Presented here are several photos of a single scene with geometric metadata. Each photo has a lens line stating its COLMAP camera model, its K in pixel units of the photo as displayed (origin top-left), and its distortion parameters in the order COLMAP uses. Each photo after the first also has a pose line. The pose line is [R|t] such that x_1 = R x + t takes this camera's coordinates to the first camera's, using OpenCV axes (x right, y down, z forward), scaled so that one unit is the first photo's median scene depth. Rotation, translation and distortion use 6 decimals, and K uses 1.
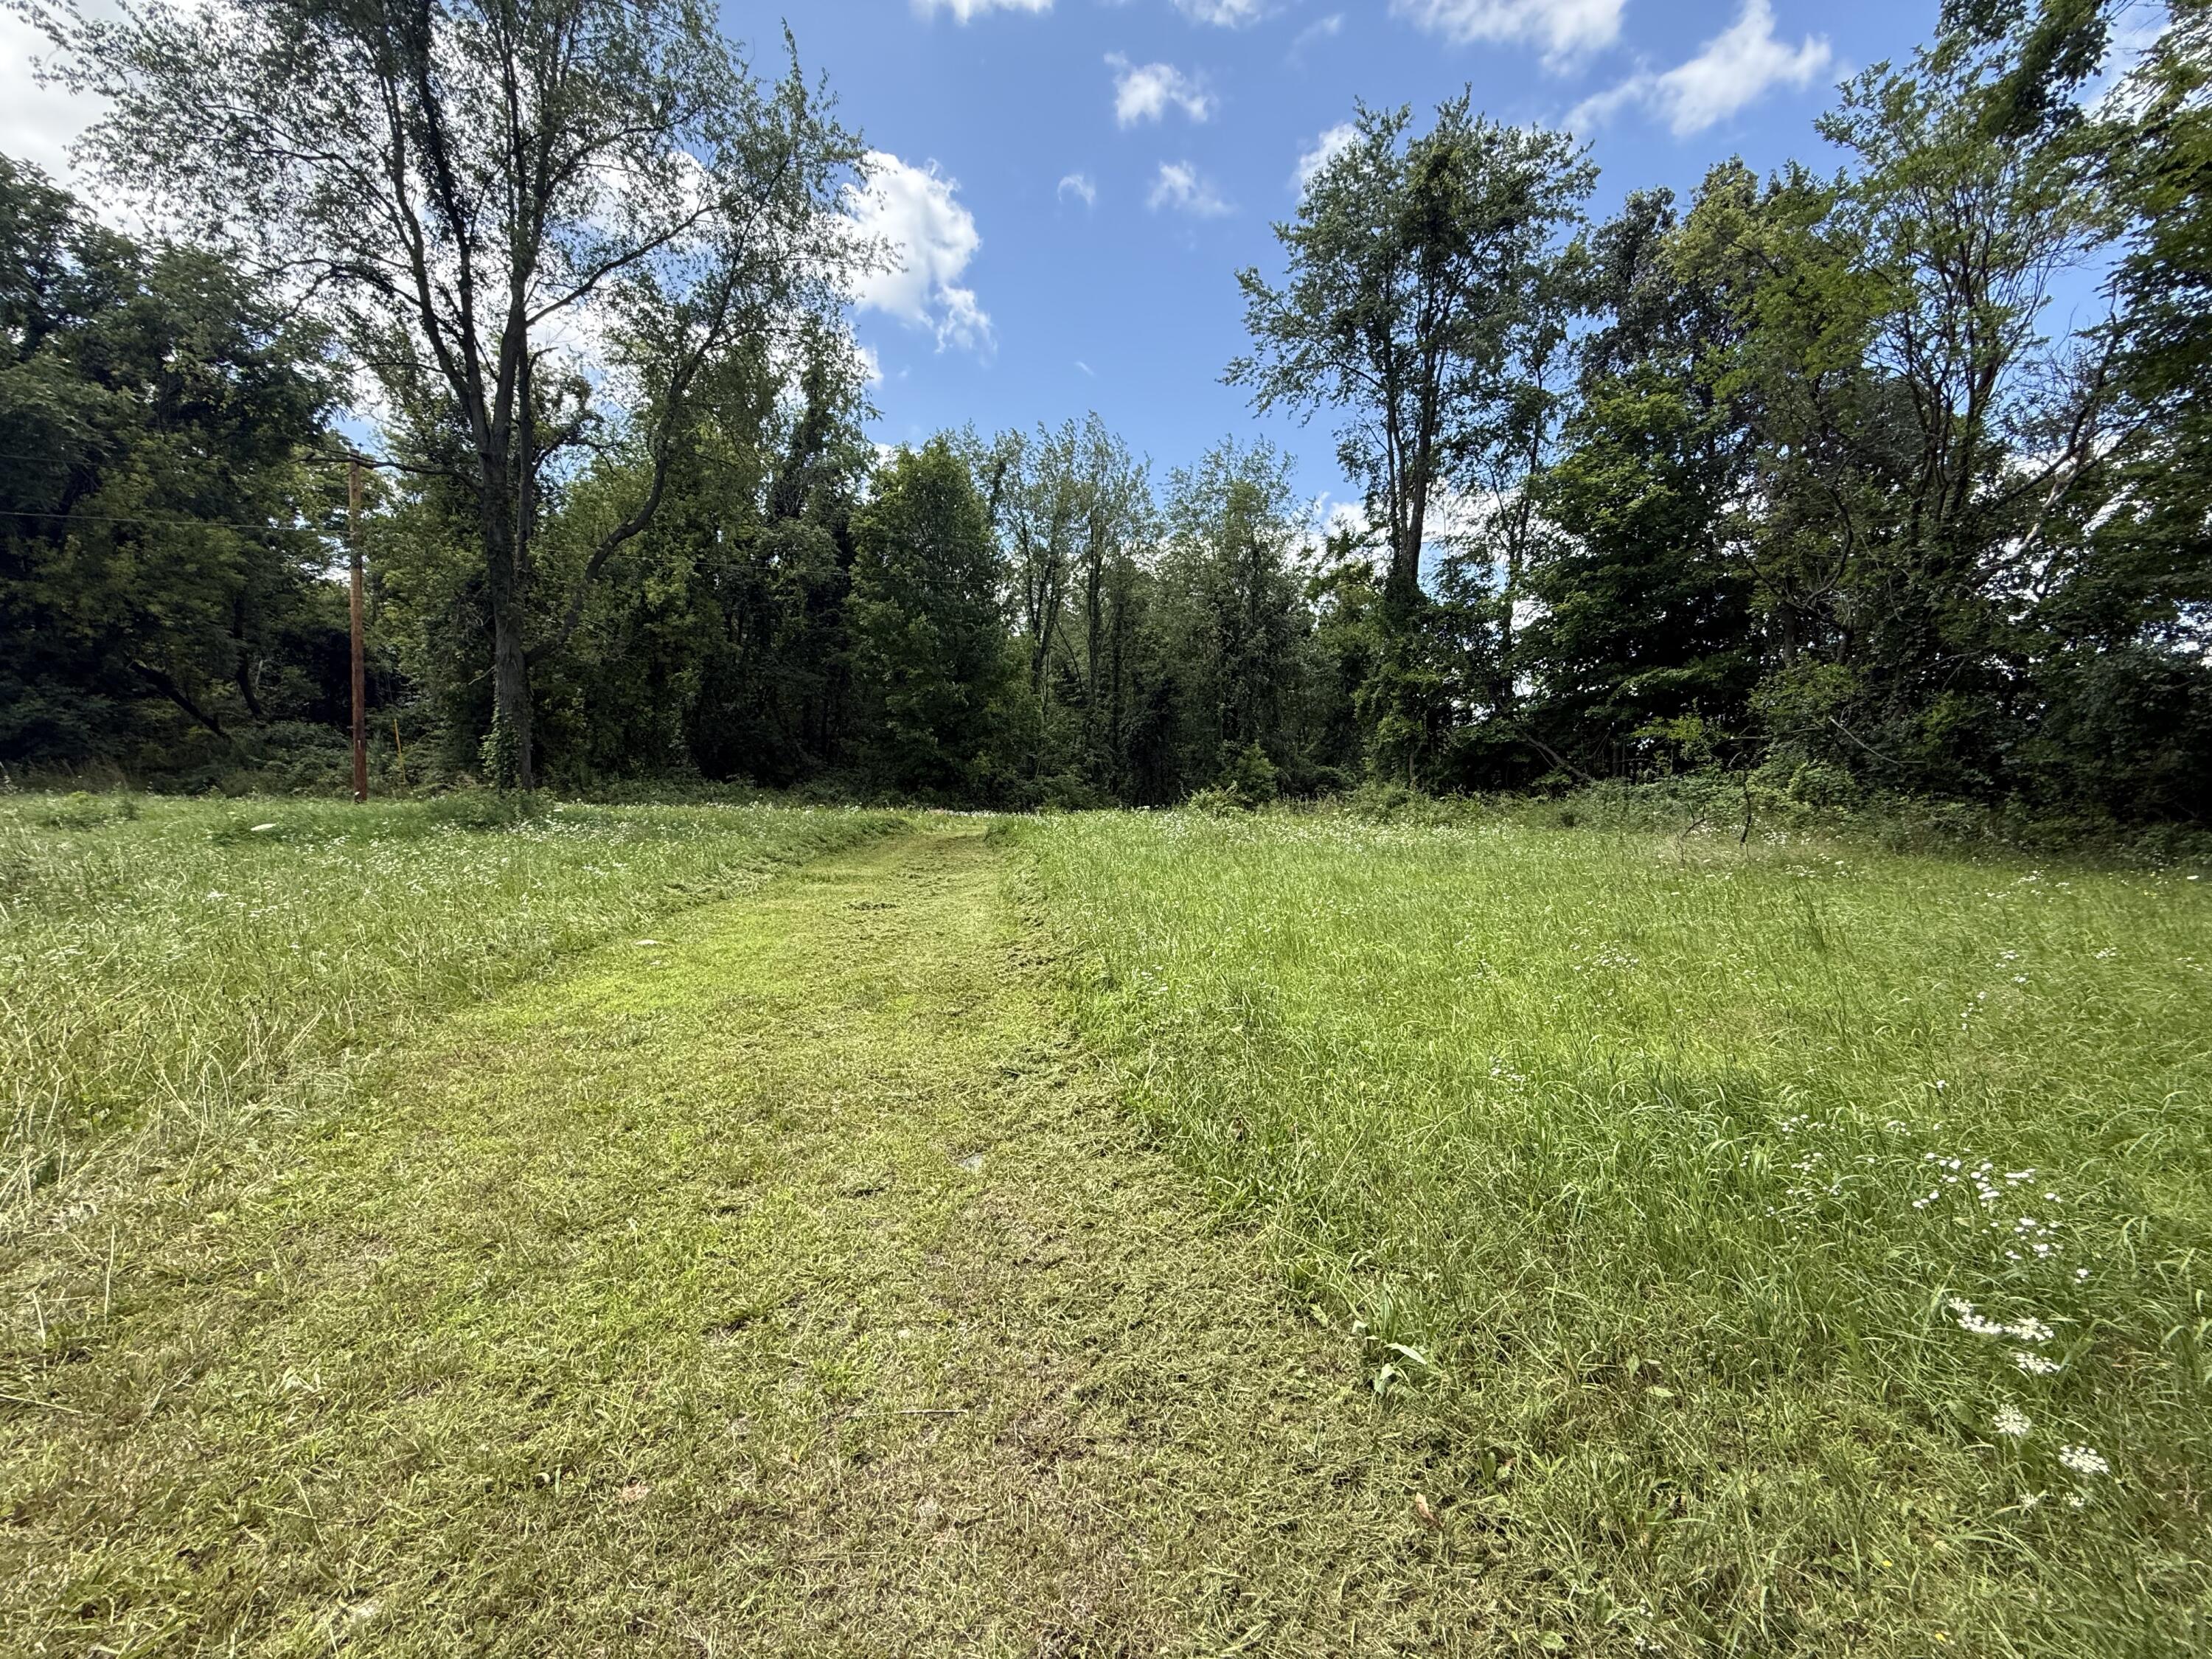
lens RADIAL K [[886.4, 0, 1106.8], [0, 886.4, 826.2], [0, 0, 1]] dist [0.004040, -0.000399]
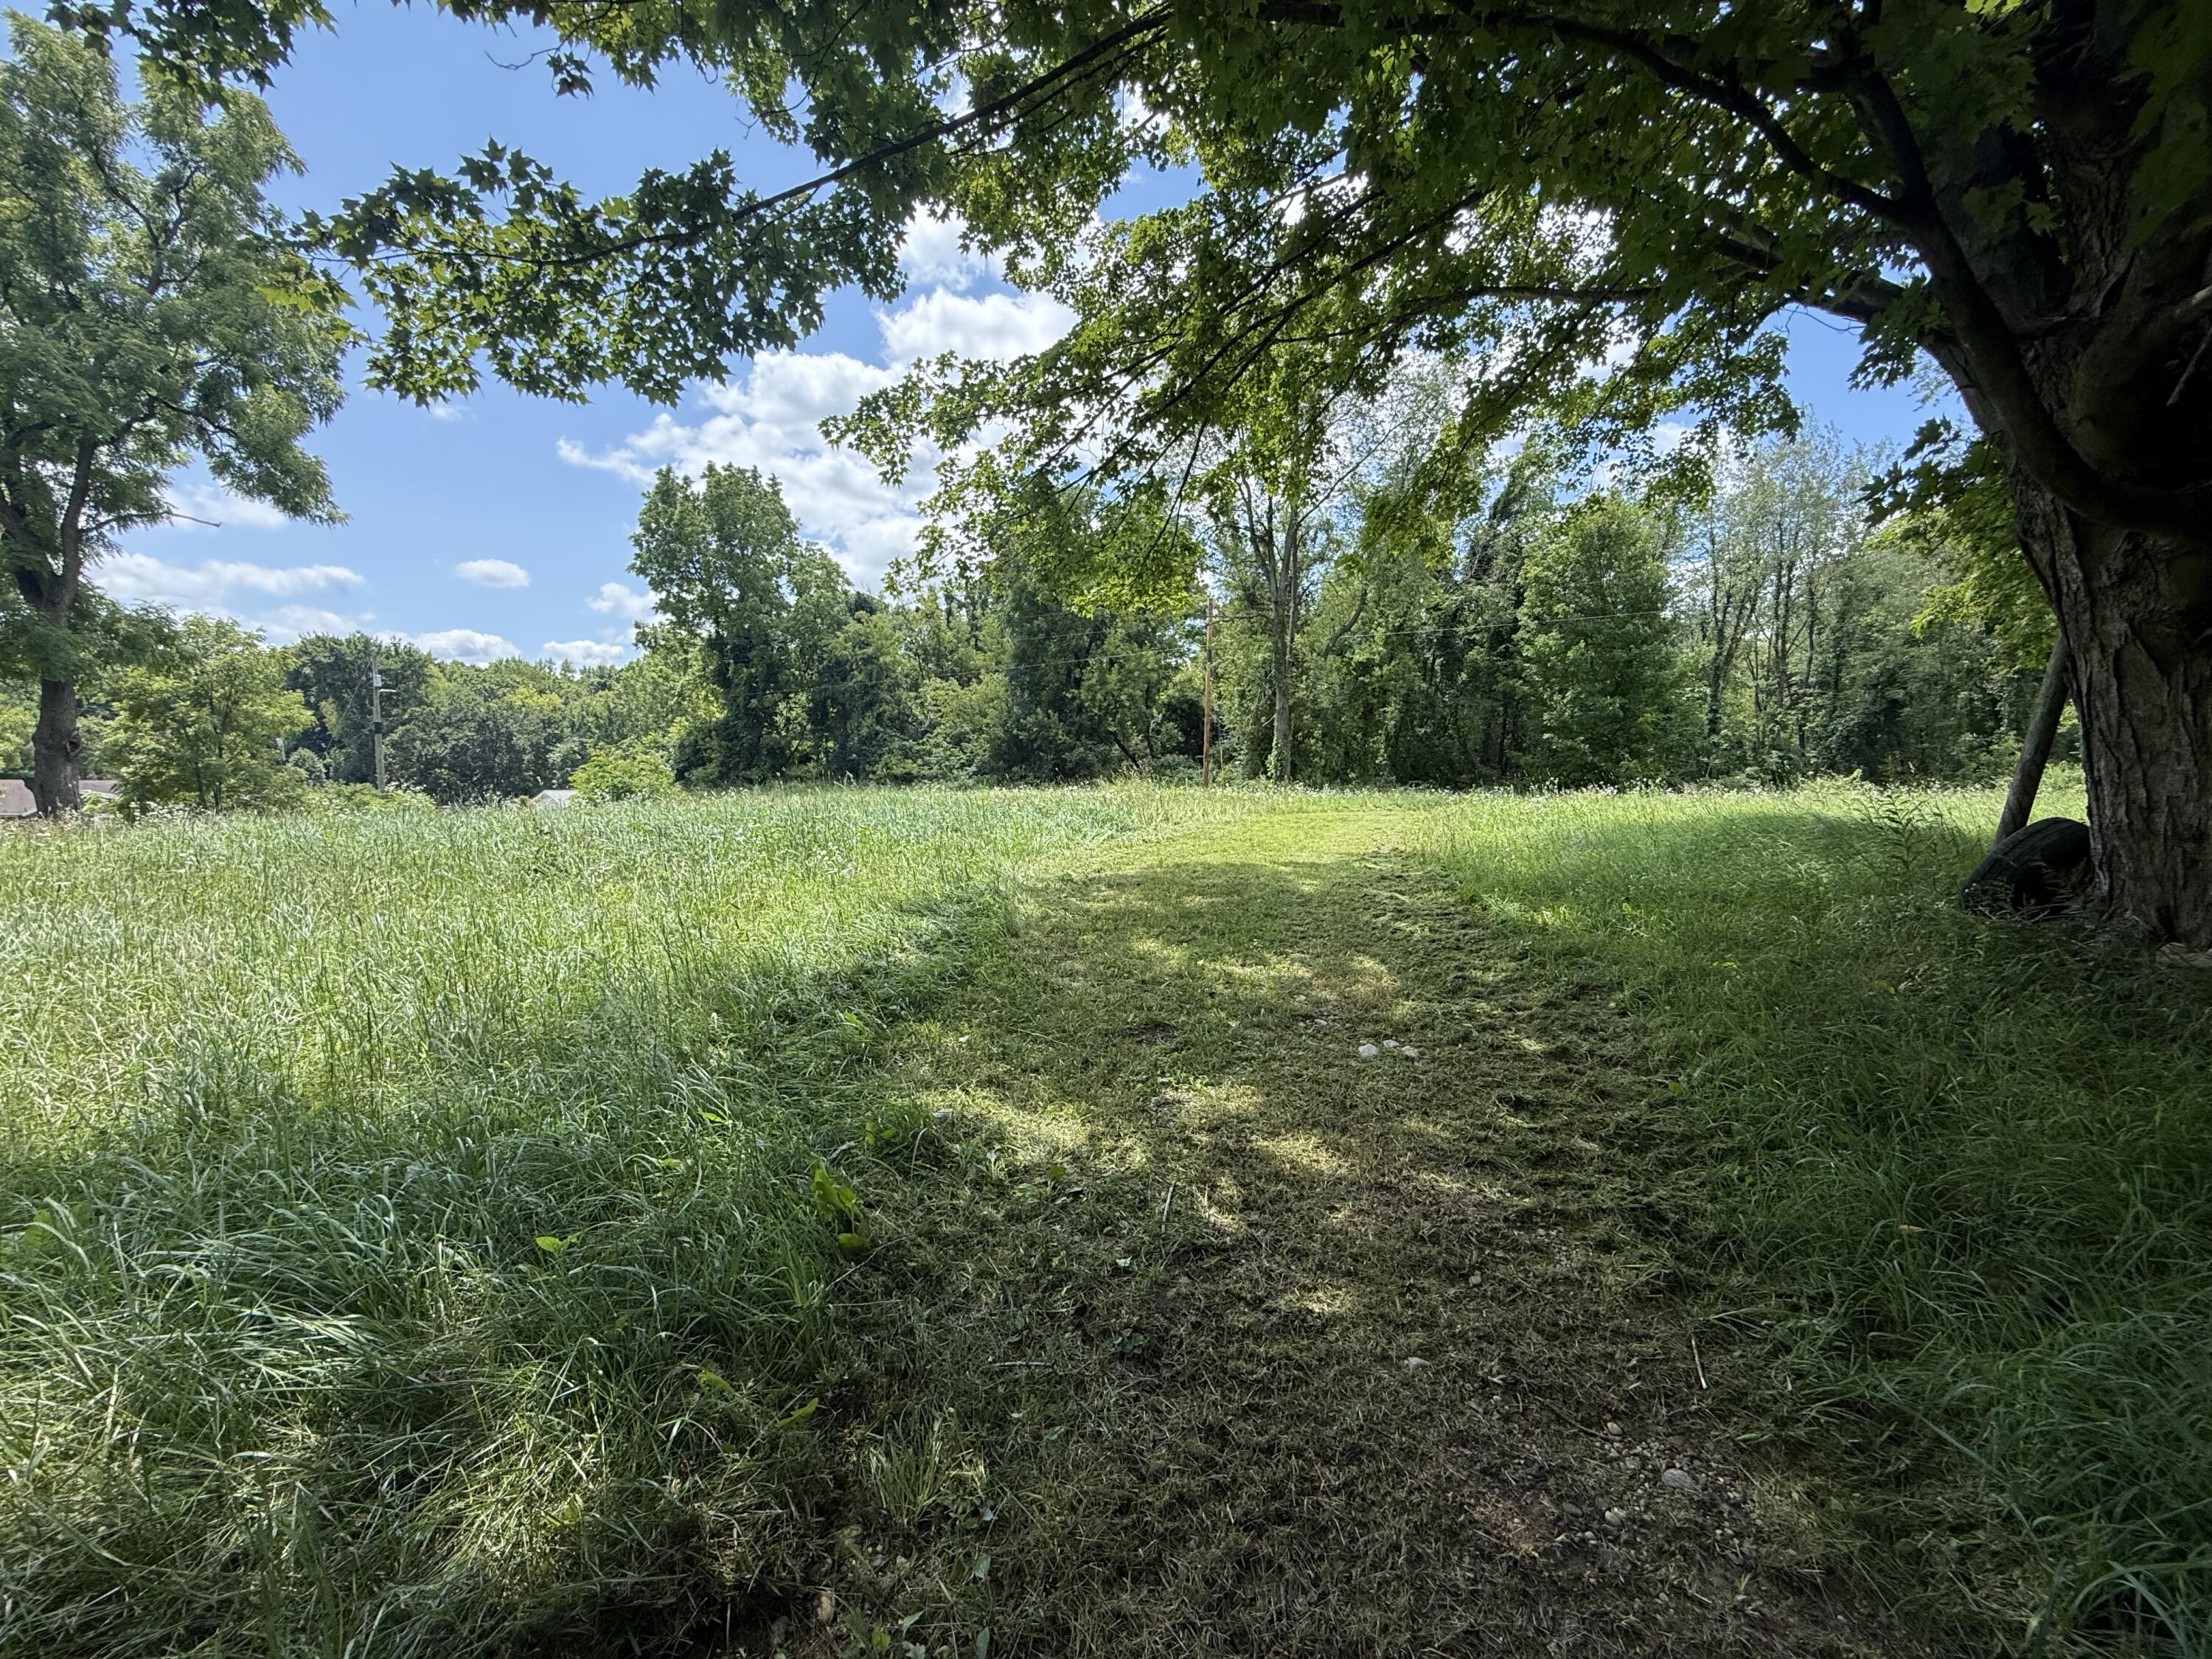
lens RADIAL K [[886.4, 0, 1085.2], [0, 886.4, 819.6], [0, 0, 1]] dist [0.004040, -0.000399]
pose [[0.697806, 0.009434, -0.716225, 0.297208], [-0.036203, 0.999100, -0.022111, 0.077707], [0.715371, 0.041358, 0.697520, -0.469124]]
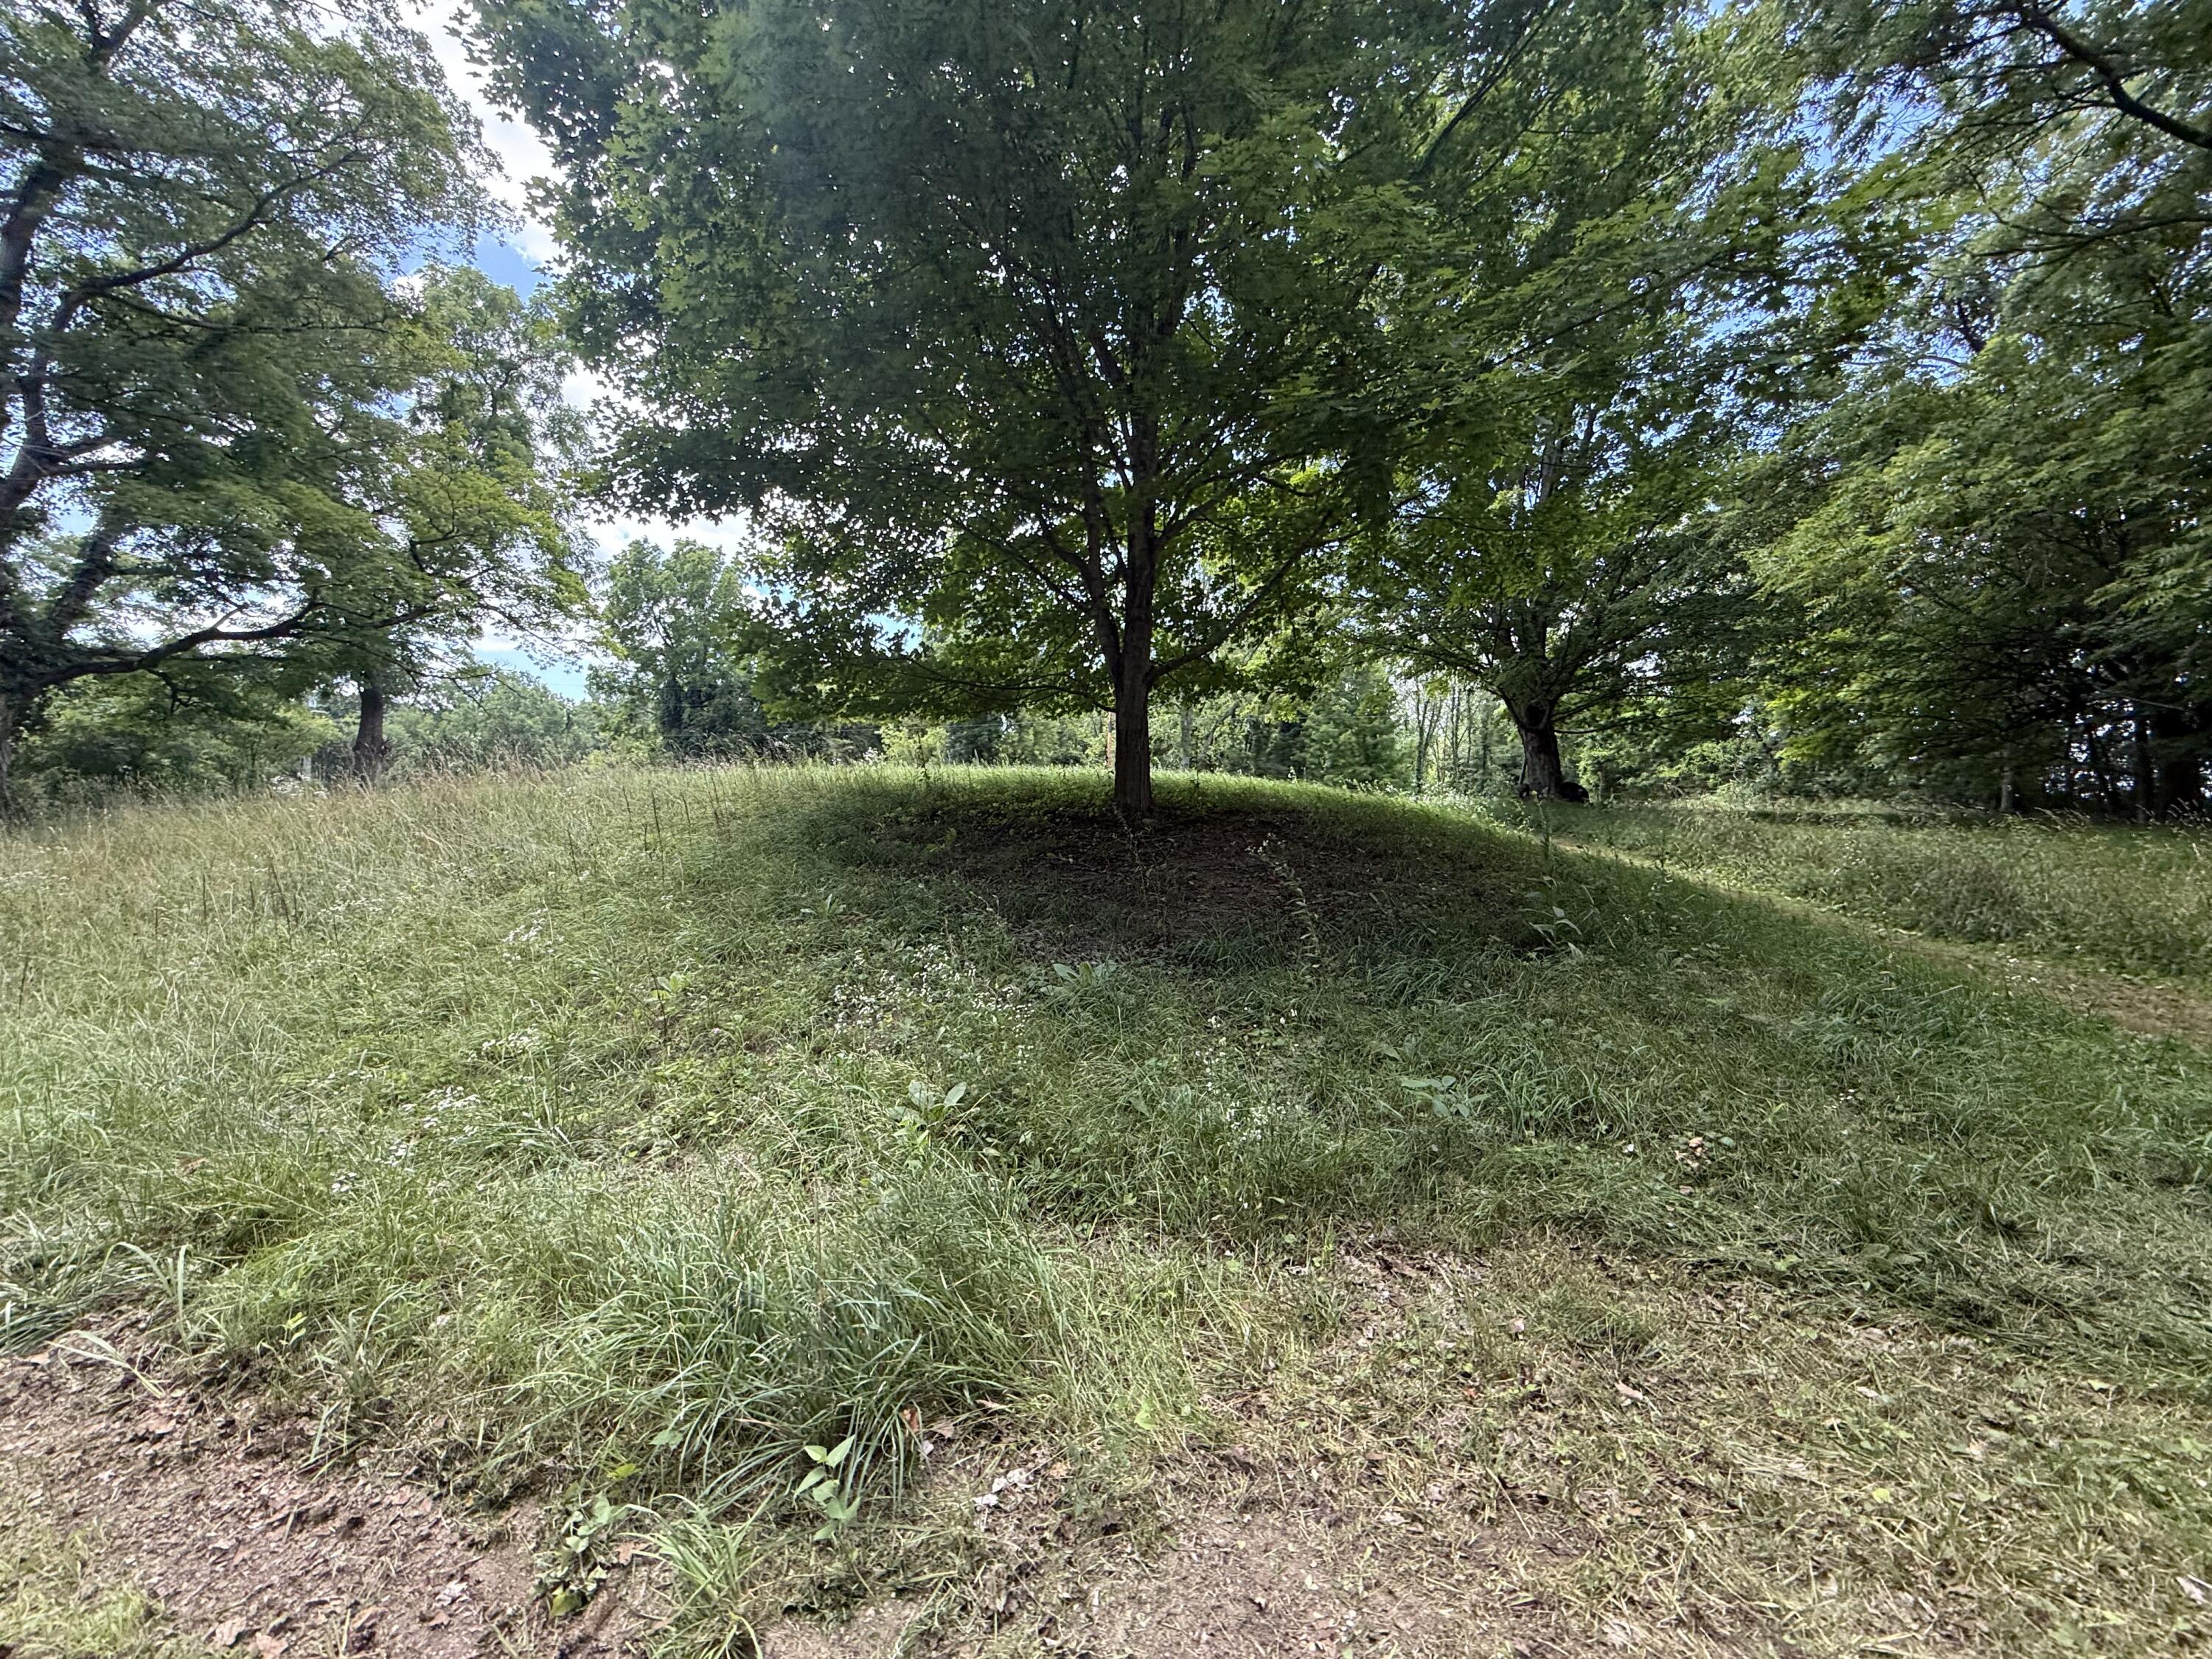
lens RADIAL K [[886.4, 0, 1100.7], [0, 886.4, 831.5], [0, 0, 1]] dist [0.004040, -0.000399]
pose [[0.869169, -0.006920, -0.494467, 0.425737], [-0.036299, 0.996312, -0.077749, 0.209218], [0.493181, 0.085525, 0.865712, -1.343939]]
